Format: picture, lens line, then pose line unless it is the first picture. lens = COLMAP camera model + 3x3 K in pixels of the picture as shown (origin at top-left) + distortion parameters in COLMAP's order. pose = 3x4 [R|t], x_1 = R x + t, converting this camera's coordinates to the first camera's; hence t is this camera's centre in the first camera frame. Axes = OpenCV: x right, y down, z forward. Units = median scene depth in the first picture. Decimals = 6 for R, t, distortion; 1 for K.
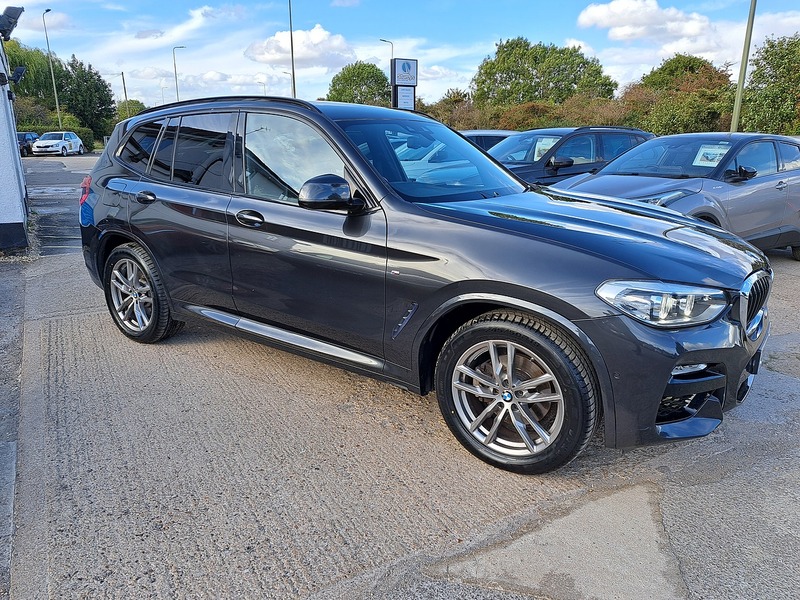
lens RADIAL K [[549.6, 0, 400.0], [0, 549.6, 300.0], [0, 0, 1]] dist [0.050885, -0.044558]
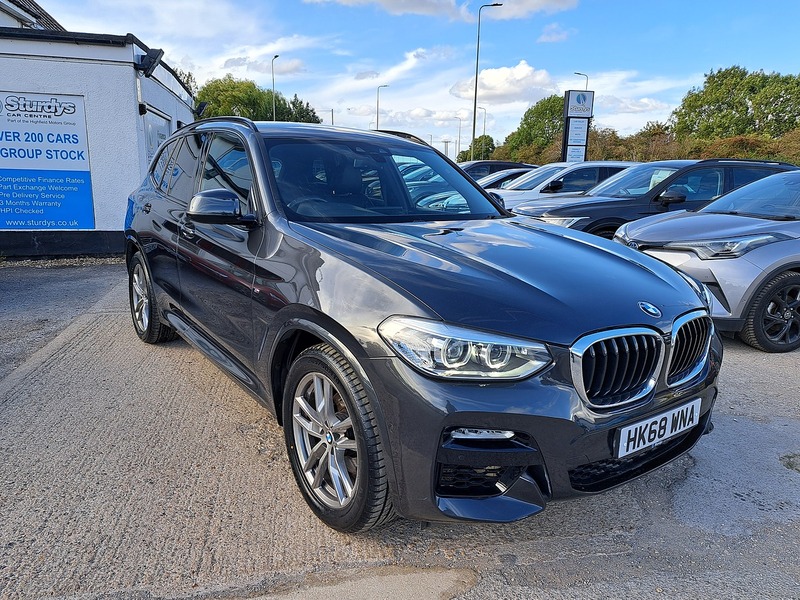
lens RADIAL K [[555.7, 0, 414.3], [0, 555.7, 295.3], [0, 0, 1]] dist [0.053282, -0.049739]
pose [[0.955514, 0.086487, -0.281982, 0.157137], [-0.104579, 0.993273, -0.049726, -0.006901], [0.275784, 0.077003, 0.958130, 0.041674]]
